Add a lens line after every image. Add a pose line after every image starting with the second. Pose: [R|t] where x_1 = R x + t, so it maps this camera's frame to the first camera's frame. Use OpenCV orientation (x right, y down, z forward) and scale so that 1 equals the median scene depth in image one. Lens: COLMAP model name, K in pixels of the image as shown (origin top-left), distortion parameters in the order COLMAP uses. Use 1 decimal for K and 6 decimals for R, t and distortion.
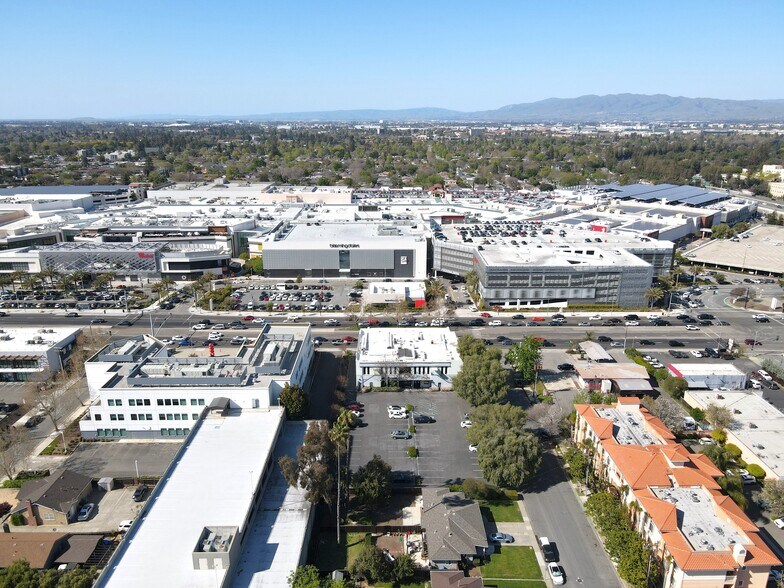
lens RADIAL K [[577.7, 0, 392.0], [0, 577.7, 294.0], [0, 0, 1]] dist [-0.011014, 0.042765]
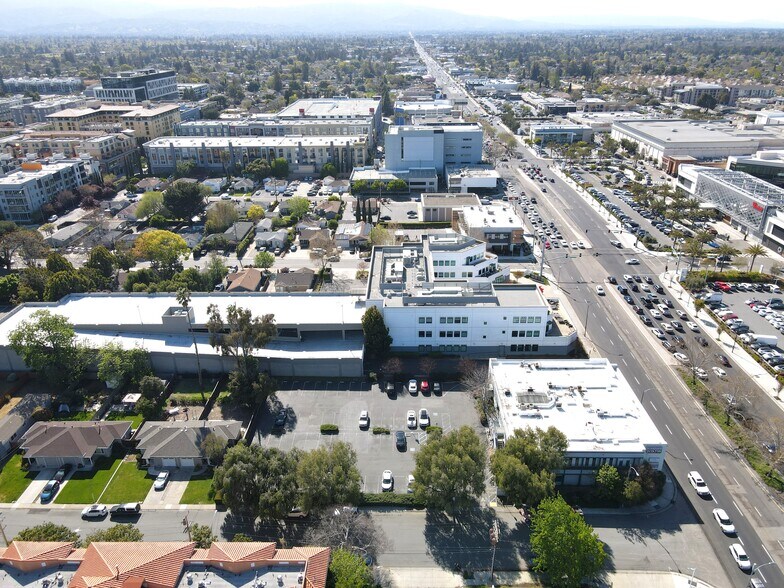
lens RADIAL K [[577.7, 0, 392.0], [0, 577.7, 294.0], [0, 0, 1]] dist [-0.011014, 0.042765]
pose [[-0.023830, 0.415786, -0.909150, 0.432380], [-0.283919, 0.869148, 0.404934, -0.168022], [0.958552, 0.267775, 0.097338, 0.543392]]
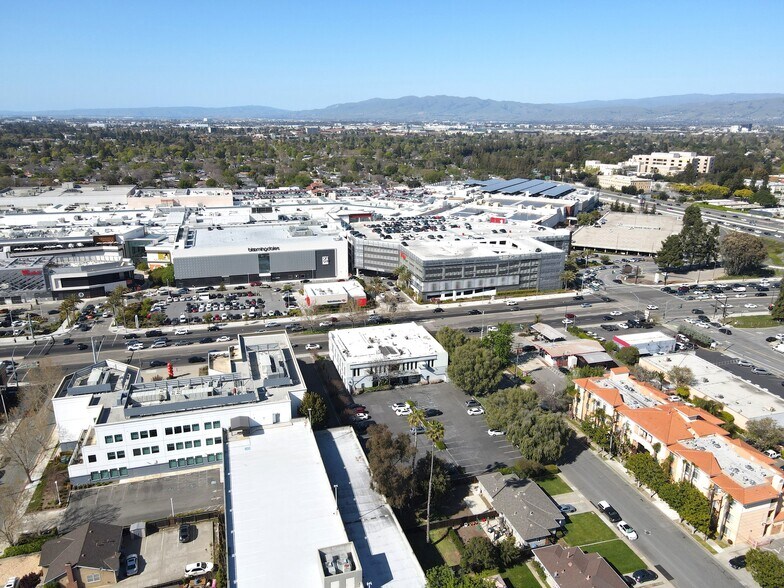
lens RADIAL K [[577.7, 0, 392.0], [0, 577.7, 294.0], [0, 0, 1]] dist [-0.011014, 0.042765]
pose [[0.959198, -0.075588, 0.272445, -0.172958], [0.075129, 0.997100, 0.012132, -0.005619], [-0.272572, 0.008831, 0.962095, 0.024019]]
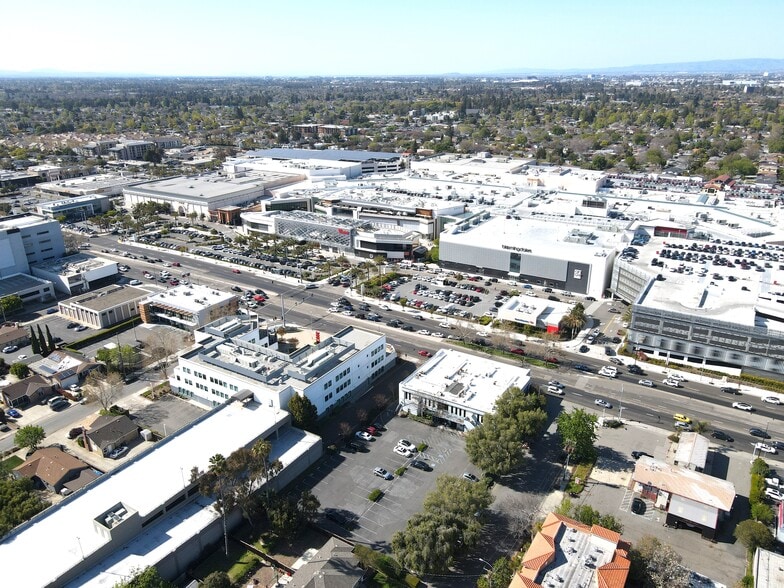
lens RADIAL K [[577.7, 0, 392.0], [0, 577.7, 294.0], [0, 0, 1]] dist [-0.011014, 0.042765]
pose [[0.842751, 0.185351, -0.505387, 0.283567], [-0.148362, 0.982465, 0.112920, -0.103912], [0.517455, -0.020183, 0.855473, 0.099588]]
